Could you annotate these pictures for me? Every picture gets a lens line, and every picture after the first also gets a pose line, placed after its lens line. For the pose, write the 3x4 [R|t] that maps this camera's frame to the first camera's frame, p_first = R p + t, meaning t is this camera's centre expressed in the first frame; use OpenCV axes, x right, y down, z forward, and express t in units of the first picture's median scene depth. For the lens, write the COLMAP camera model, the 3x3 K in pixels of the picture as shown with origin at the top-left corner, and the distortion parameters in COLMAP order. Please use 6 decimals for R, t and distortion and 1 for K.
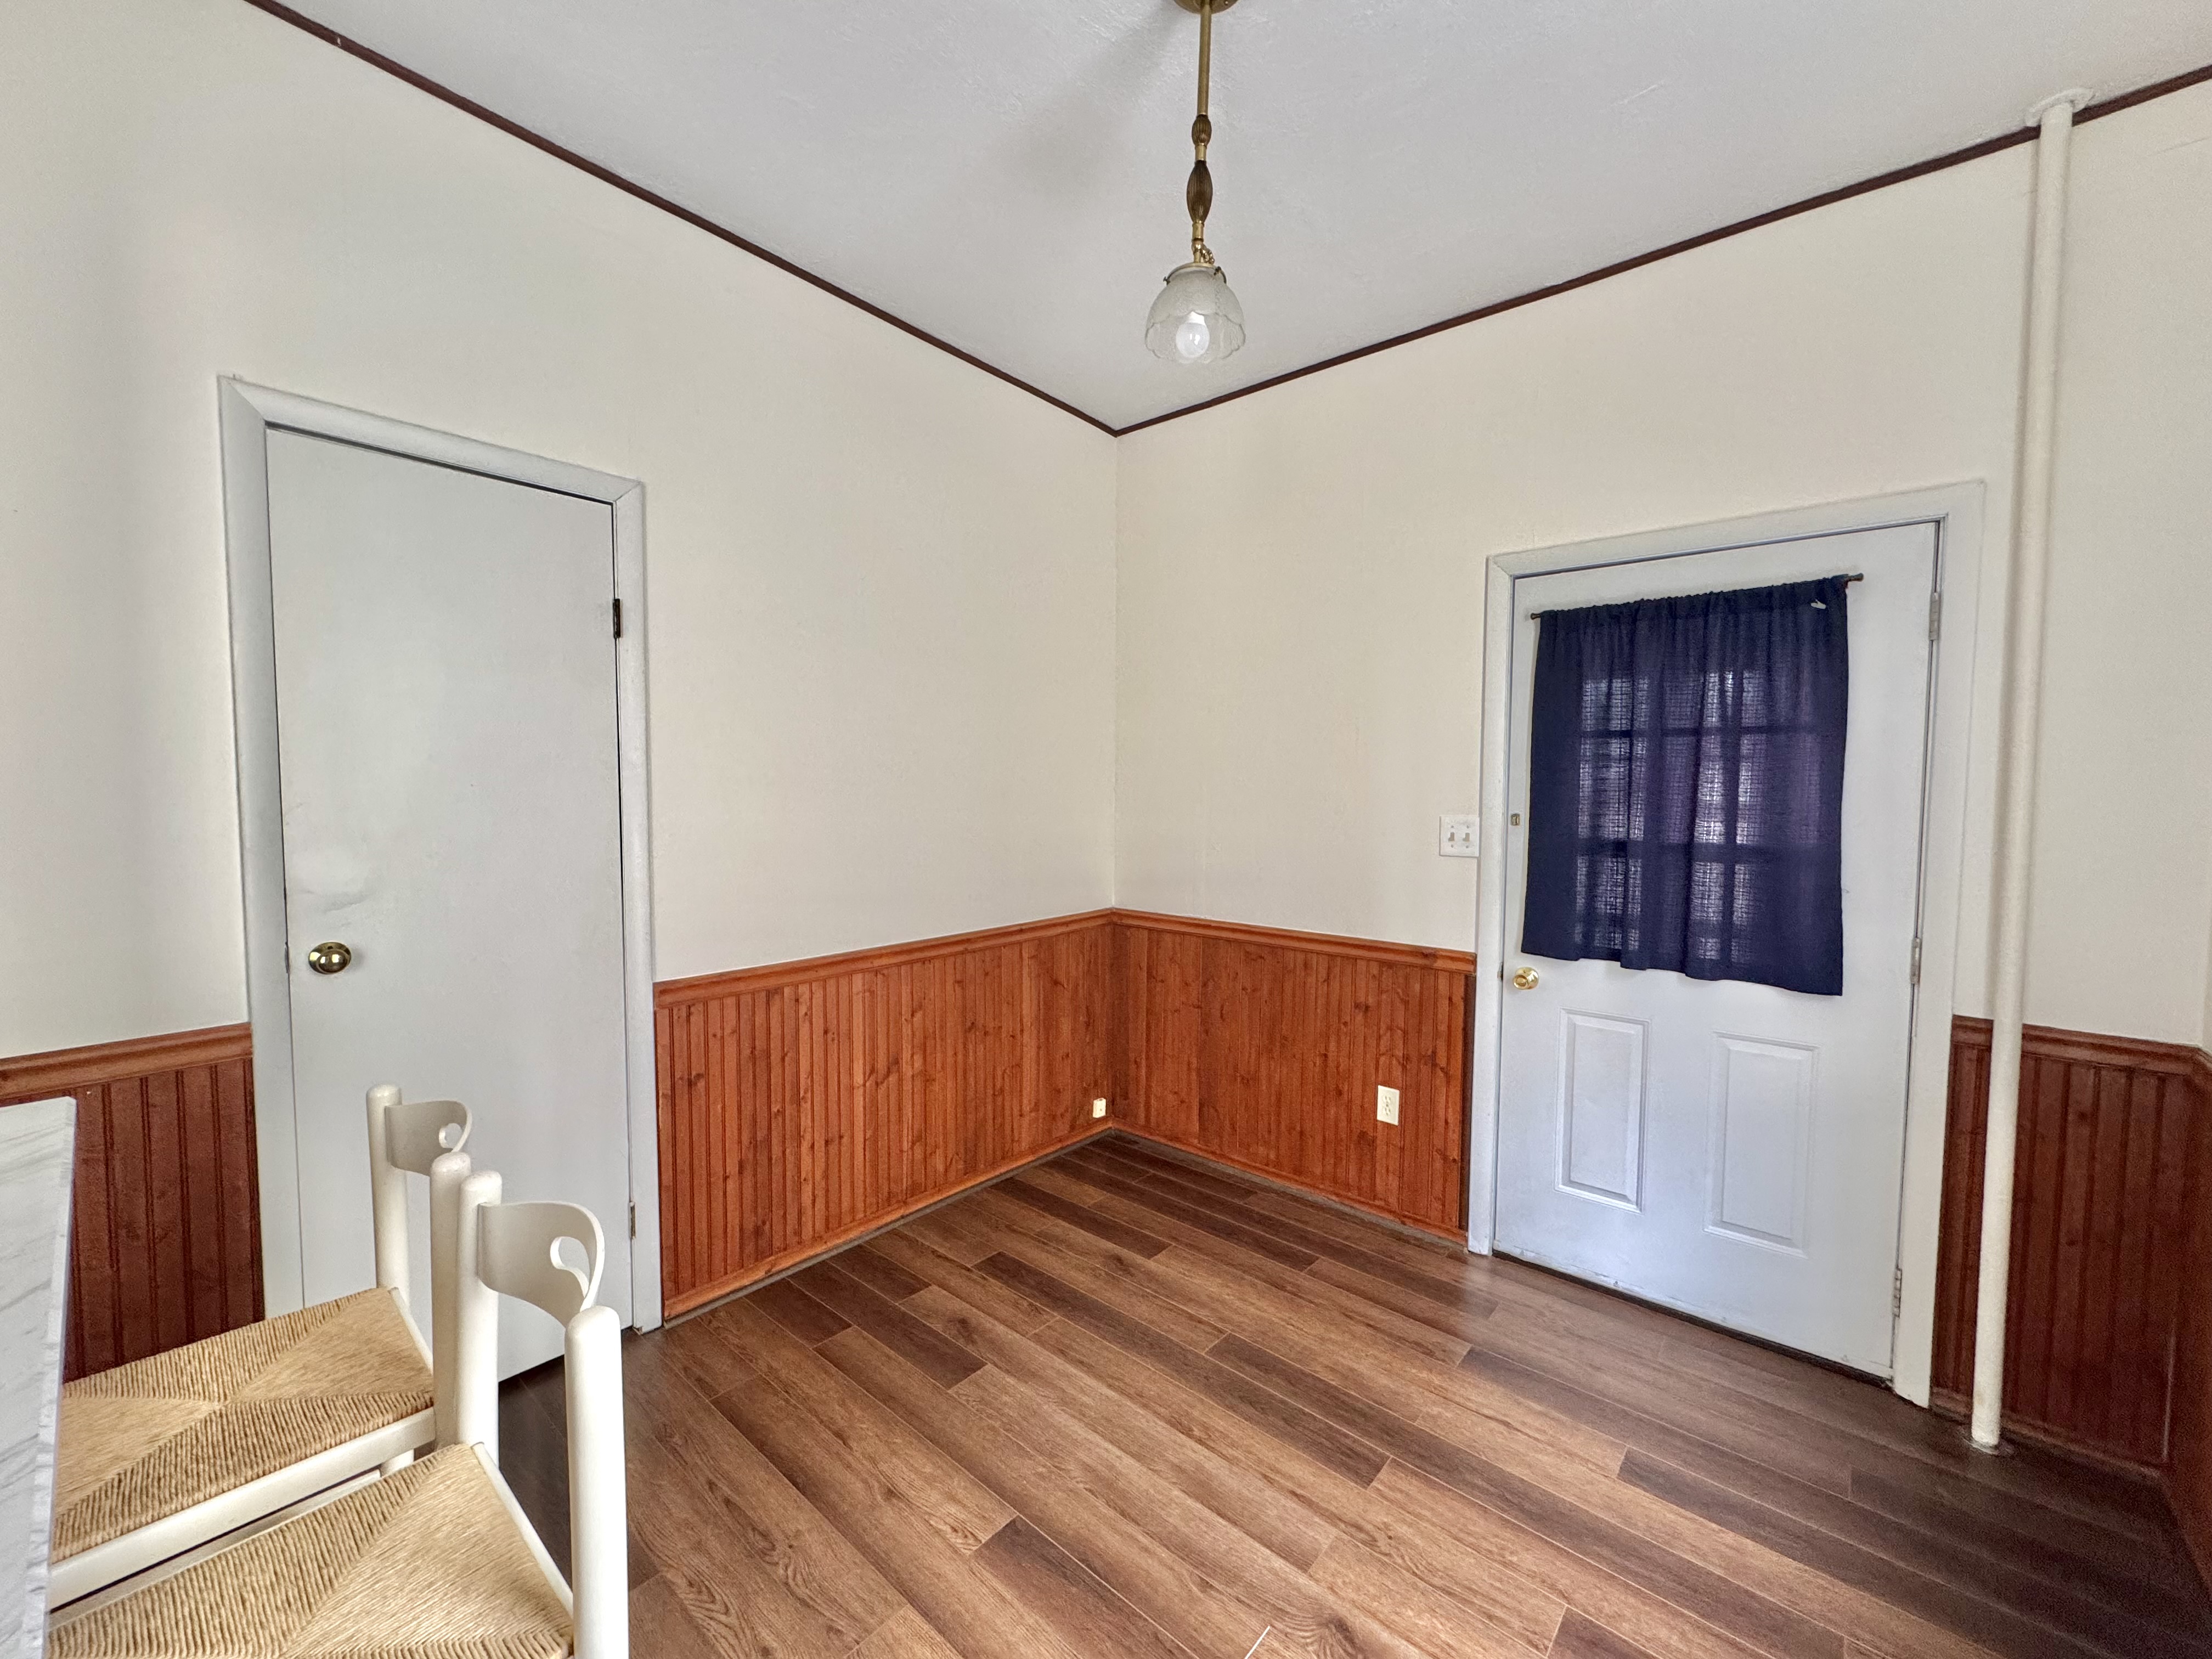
lens RADIAL K [[879.8, 0, 1105.7], [0, 879.8, 834.1], [0, 0, 1]] dist [0.002387, -0.000485]
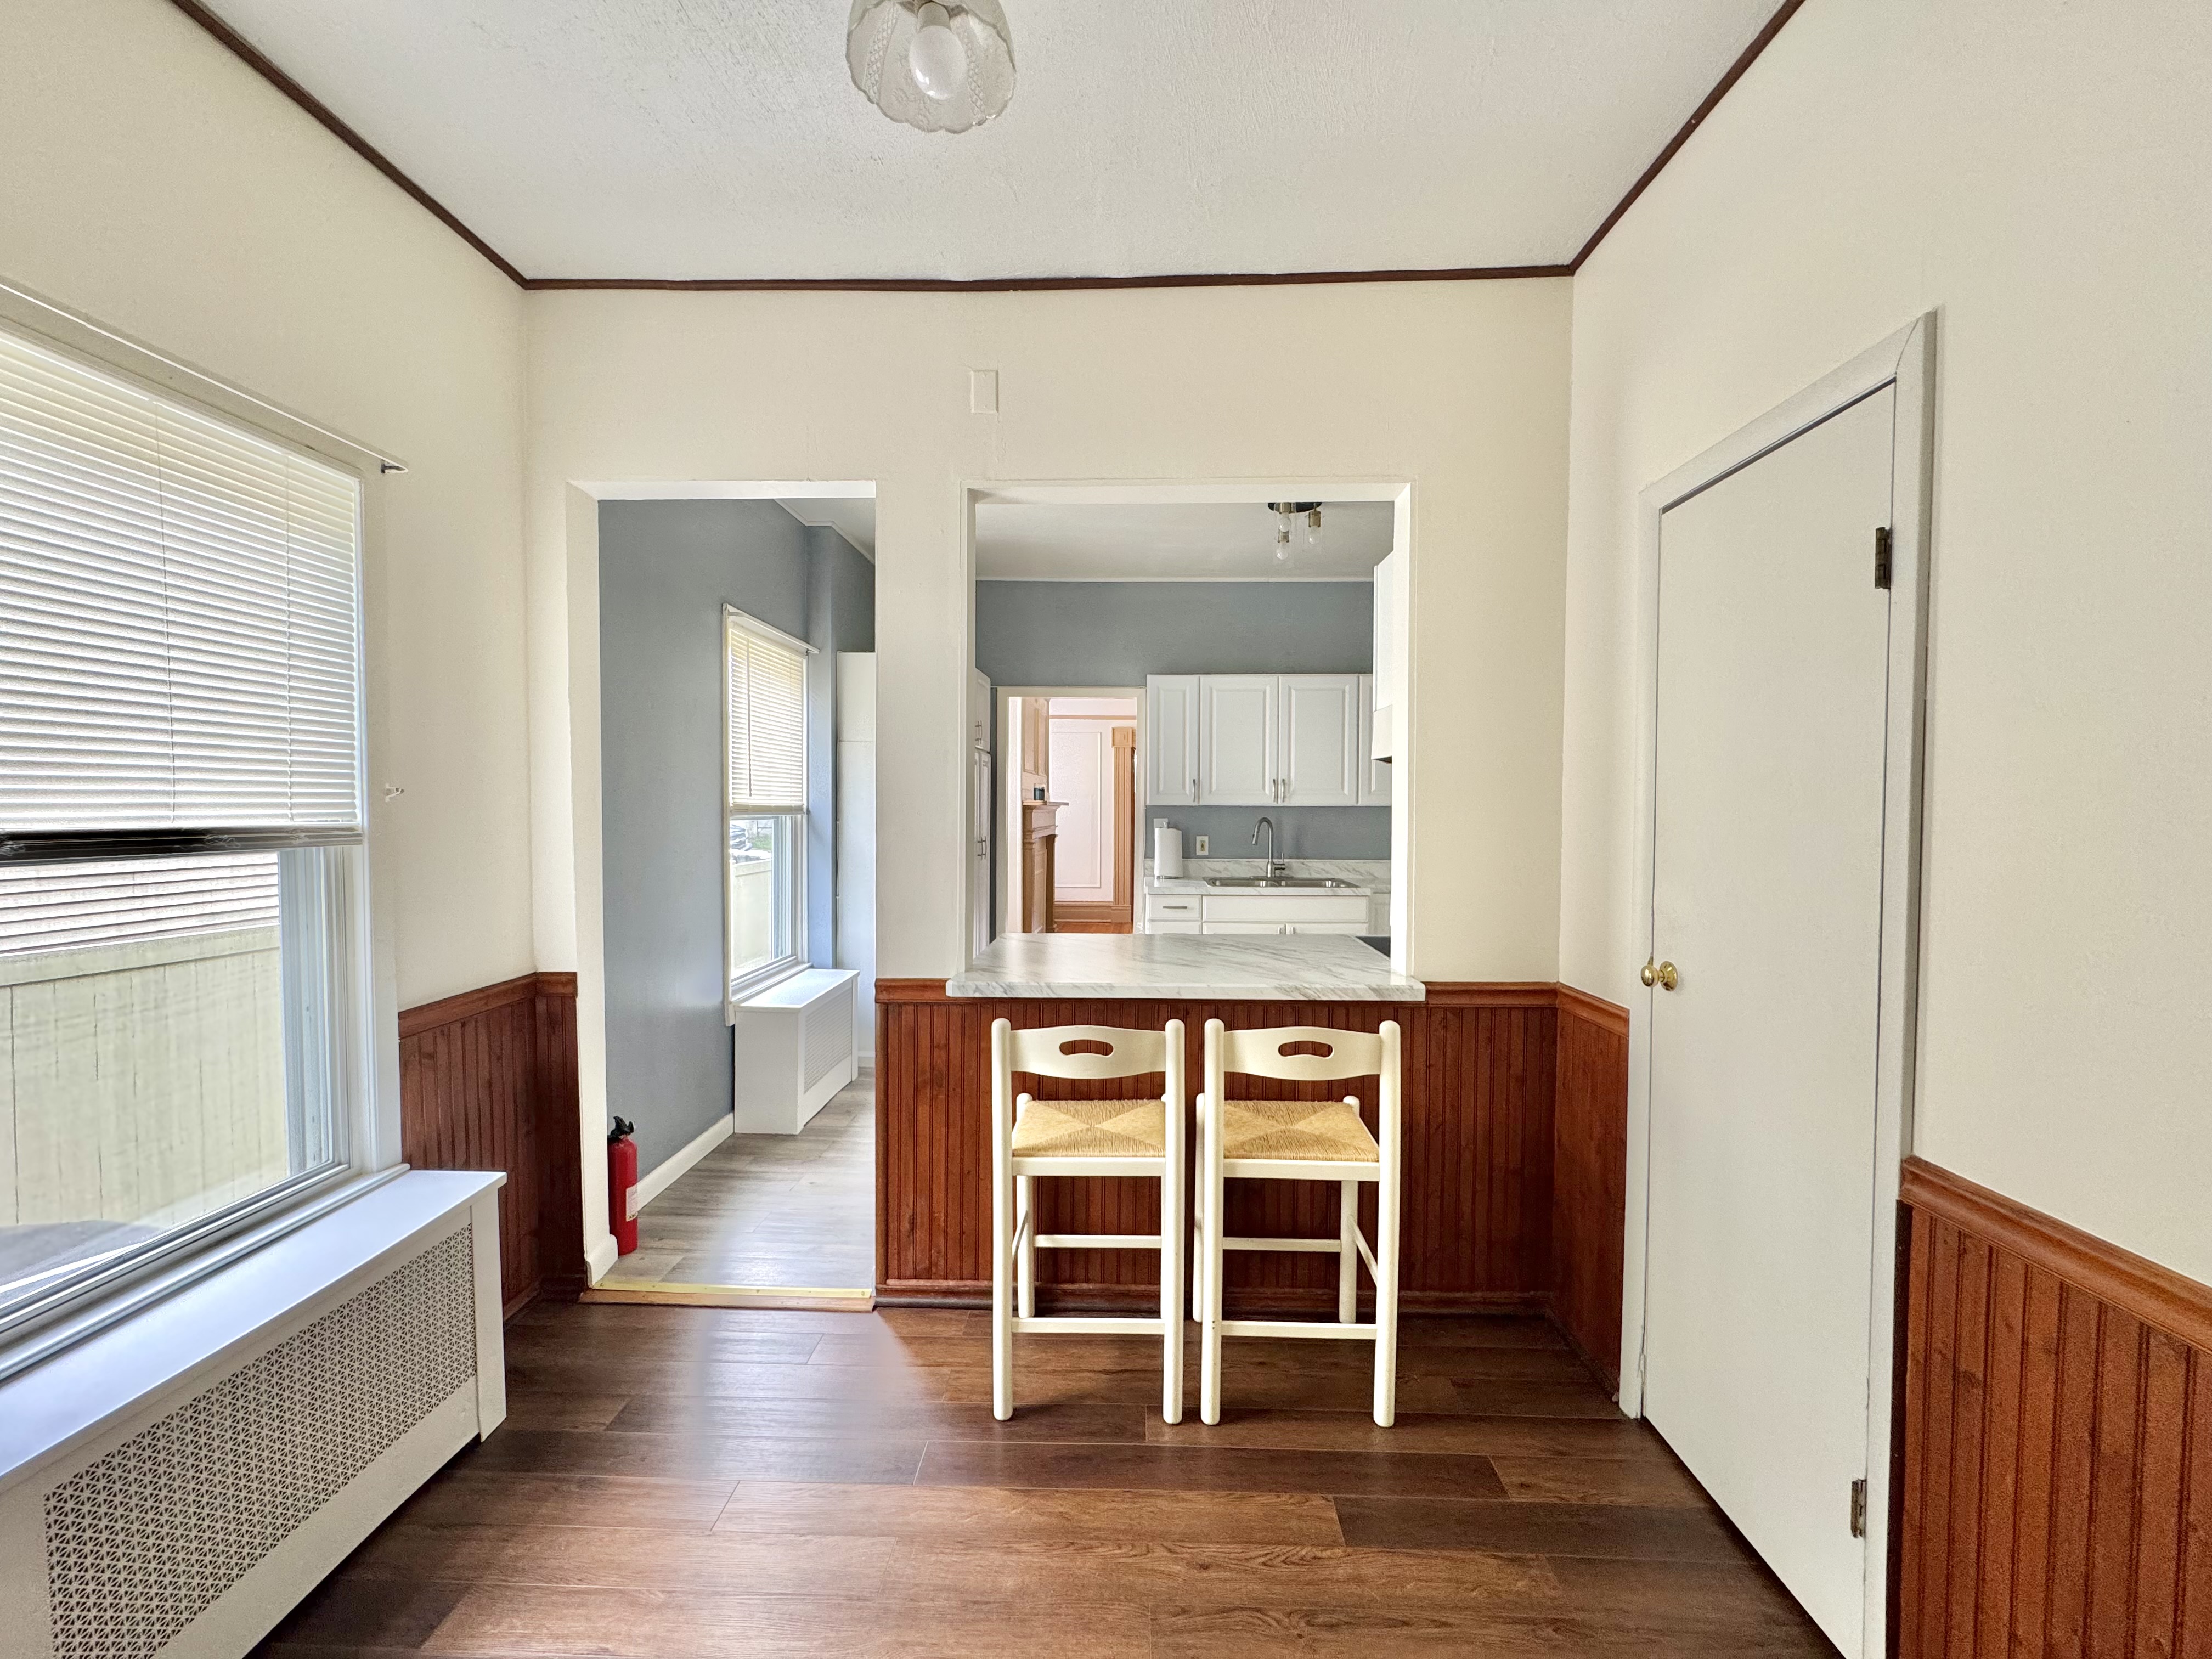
lens RADIAL K [[879.8, 0, 1112.0], [0, 879.8, 823.8], [0, 0, 1]] dist [0.002387, -0.000485]
pose [[-0.780379, -0.003885, -0.625295, 0.266750], [-0.044561, 0.997784, 0.049414, -0.056140], [0.623717, 0.066425, -0.778823, 1.086251]]
